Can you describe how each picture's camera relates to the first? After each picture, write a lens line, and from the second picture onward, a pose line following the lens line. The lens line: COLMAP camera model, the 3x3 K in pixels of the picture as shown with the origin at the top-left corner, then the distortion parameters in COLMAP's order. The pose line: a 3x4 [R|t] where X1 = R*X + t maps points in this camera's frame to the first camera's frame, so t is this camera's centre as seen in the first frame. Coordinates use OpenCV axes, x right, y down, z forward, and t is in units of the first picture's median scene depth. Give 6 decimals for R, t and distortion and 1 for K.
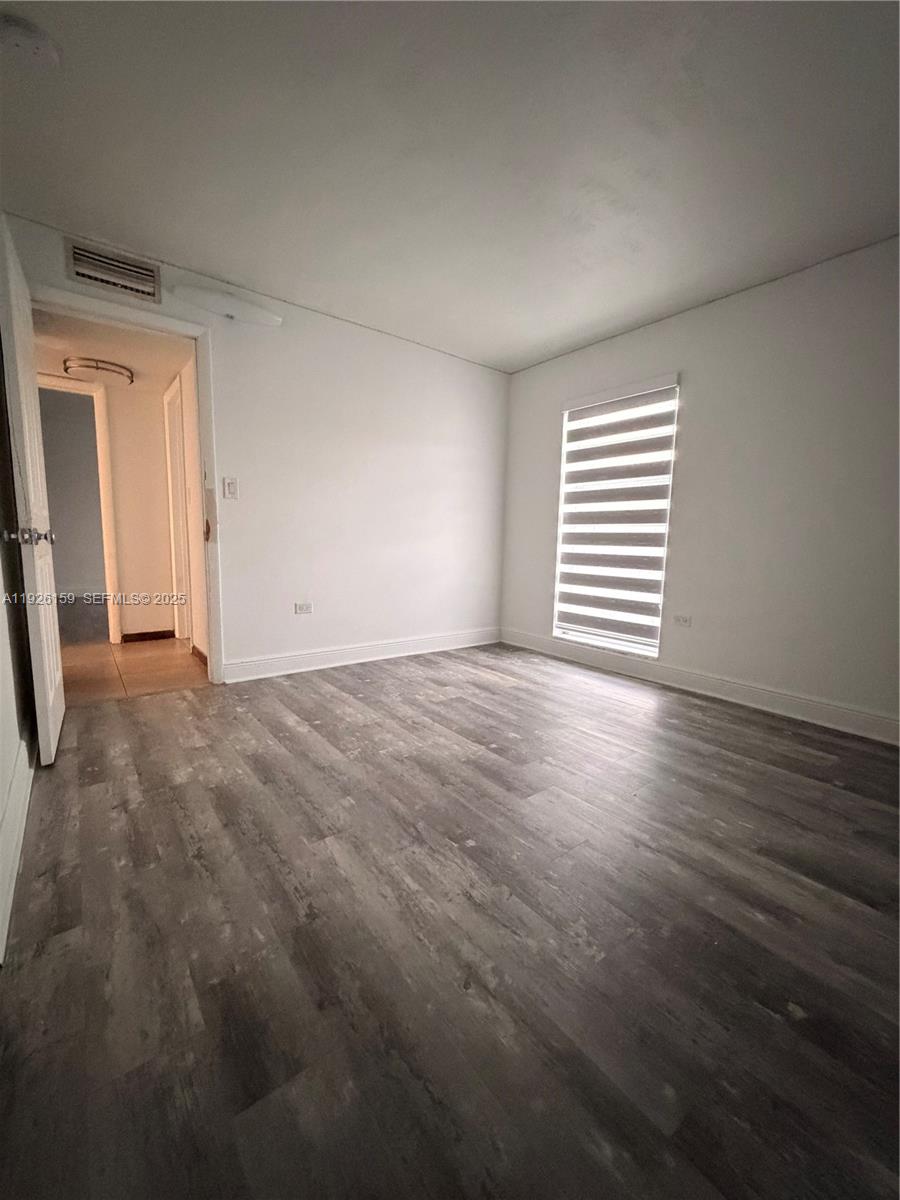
lens RADIAL K [[477.9, 0, 450.7], [0, 477.9, 603.5], [0, 0, 1]] dist [-0.004334, 0.001176]
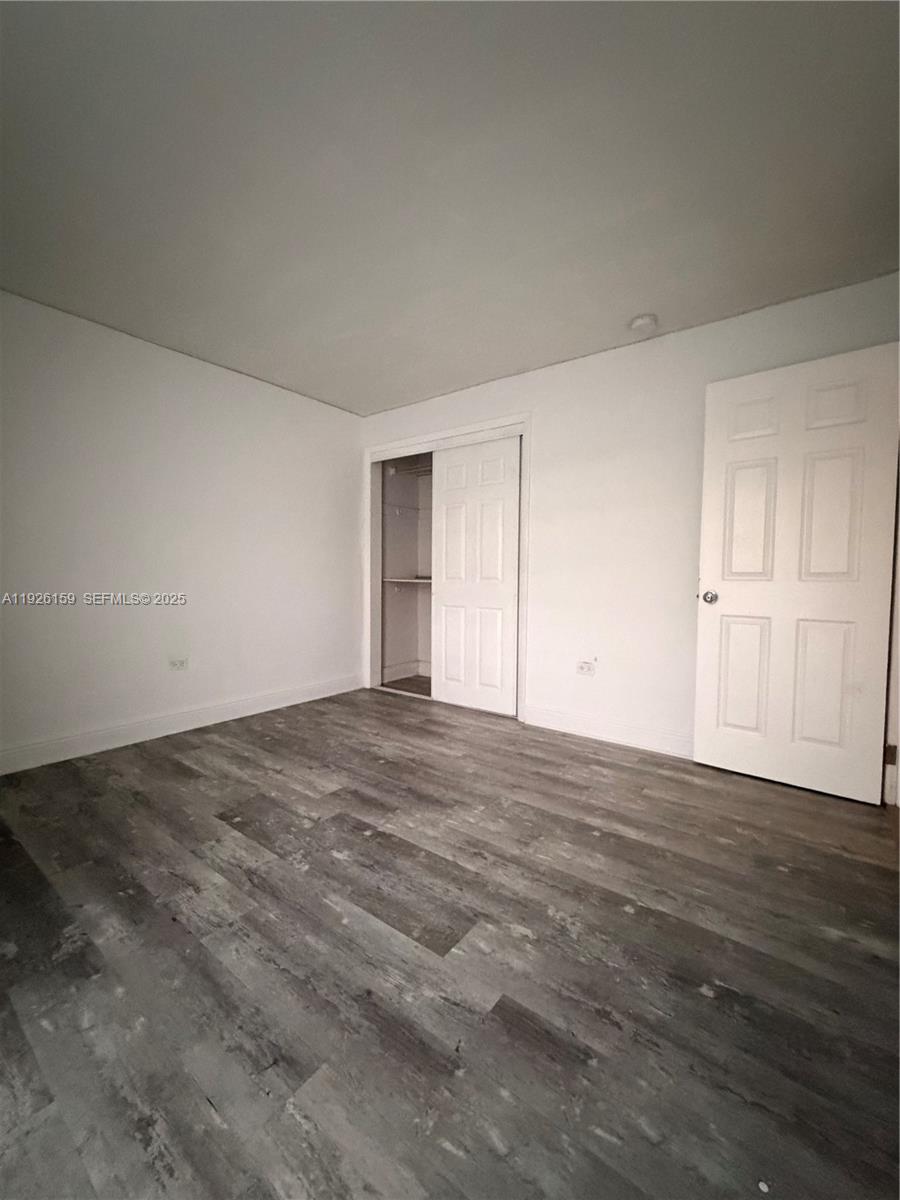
lens RADIAL K [[477.9, 0, 450.2], [0, 477.9, 598.2], [0, 0, 1]] dist [-0.004334, 0.001176]
pose [[-0.966994, -0.020036, -0.254012, 0.173958], [-0.065866, 0.982676, 0.173235, -0.275220], [0.246140, 0.184248, -0.951561, 1.783823]]
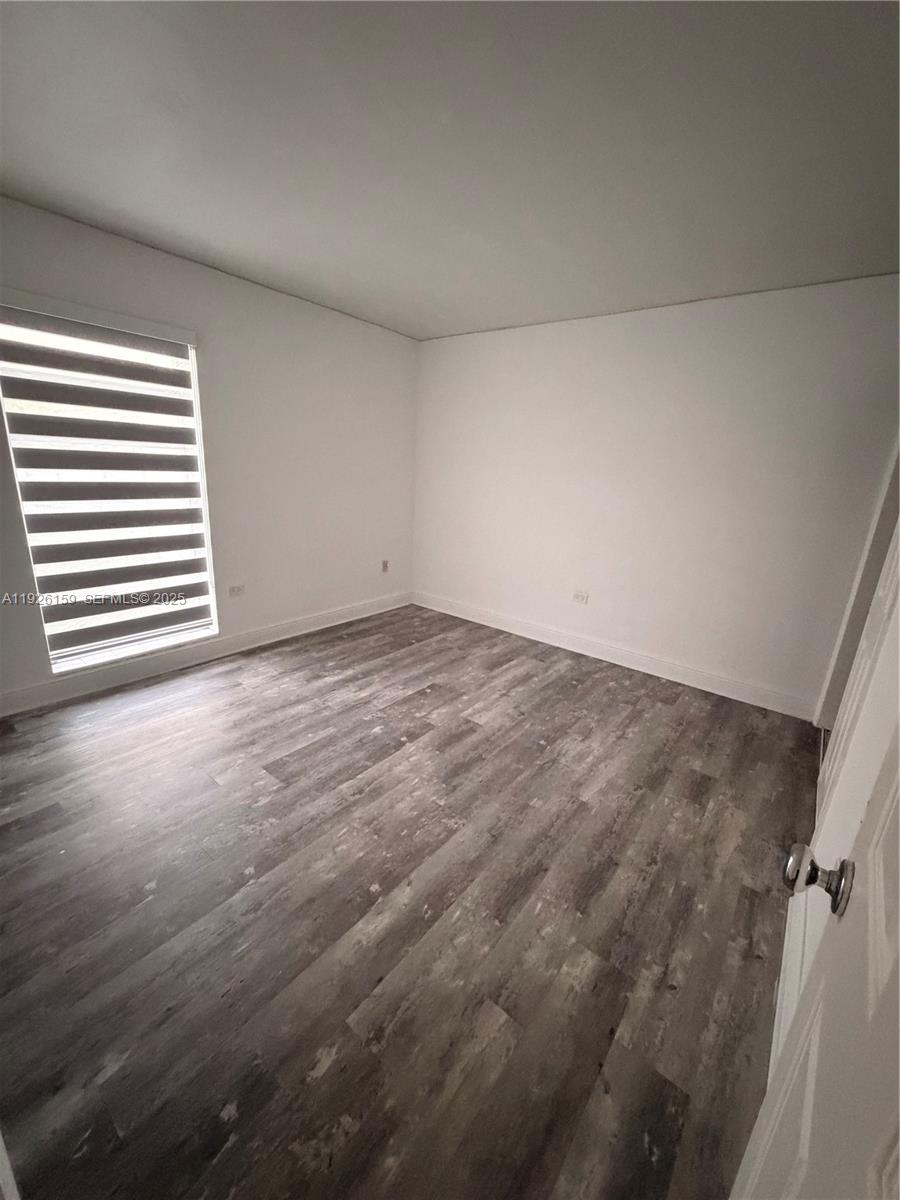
lens RADIAL K [[477.9, 0, 448.6], [0, 477.9, 603.3], [0, 0, 1]] dist [-0.004334, 0.001176]
pose [[-0.229819, -0.310892, 0.922242, -0.872216], [0.070635, 0.939779, 0.334405, -0.369376], [-0.970667, 0.141995, -0.194019, 1.076535]]
